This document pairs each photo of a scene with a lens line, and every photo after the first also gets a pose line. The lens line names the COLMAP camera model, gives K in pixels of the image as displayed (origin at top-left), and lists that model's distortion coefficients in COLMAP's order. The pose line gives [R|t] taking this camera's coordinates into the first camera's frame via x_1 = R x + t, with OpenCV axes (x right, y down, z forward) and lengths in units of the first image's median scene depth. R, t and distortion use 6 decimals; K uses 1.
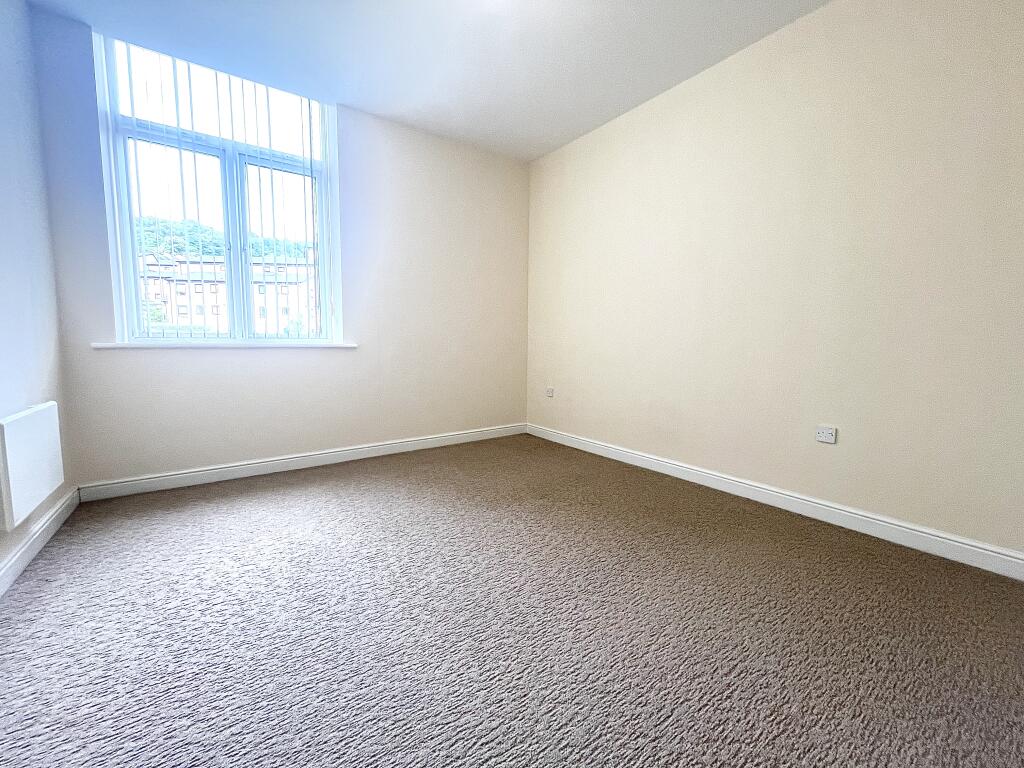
lens RADIAL K [[410.7, 0, 511.8], [0, 410.7, 386.4], [0, 0, 1]] dist [-0.001548, -0.000357]
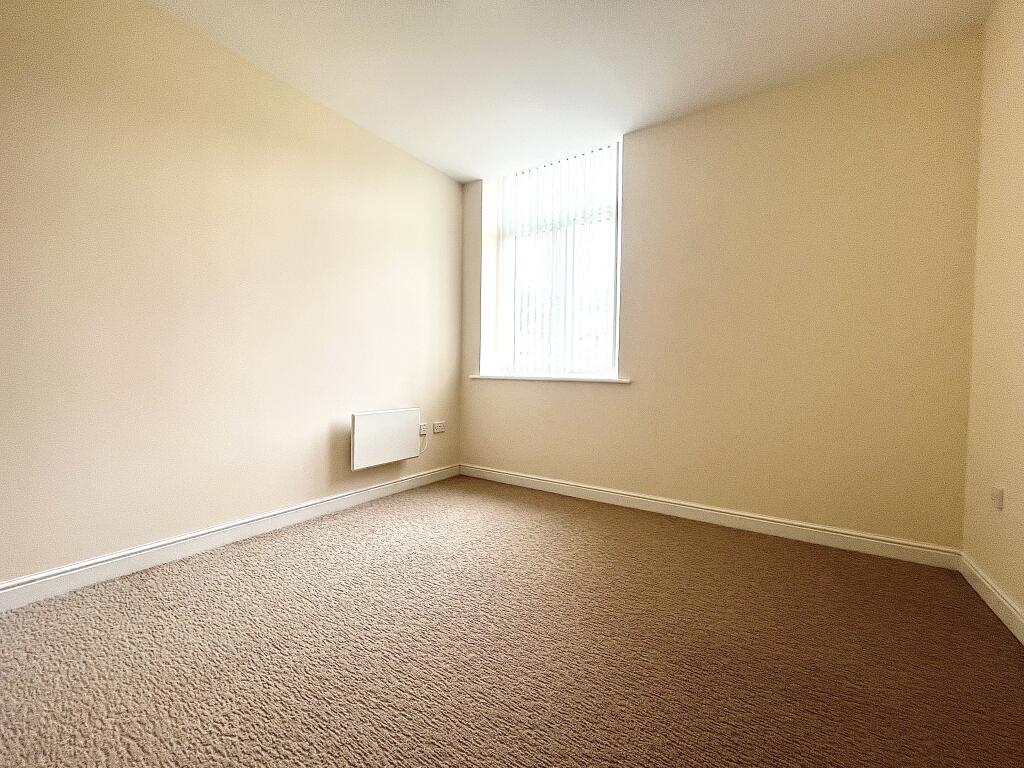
lens RADIAL K [[410.7, 0, 512.6], [0, 410.7, 378.6], [0, 0, 1]] dist [-0.001548, -0.000357]
pose [[0.349982, 0.018909, -0.936566, 0.525826], [-0.105571, 0.994223, -0.019377, -0.078960], [0.930789, 0.105655, 0.349956, 0.585688]]
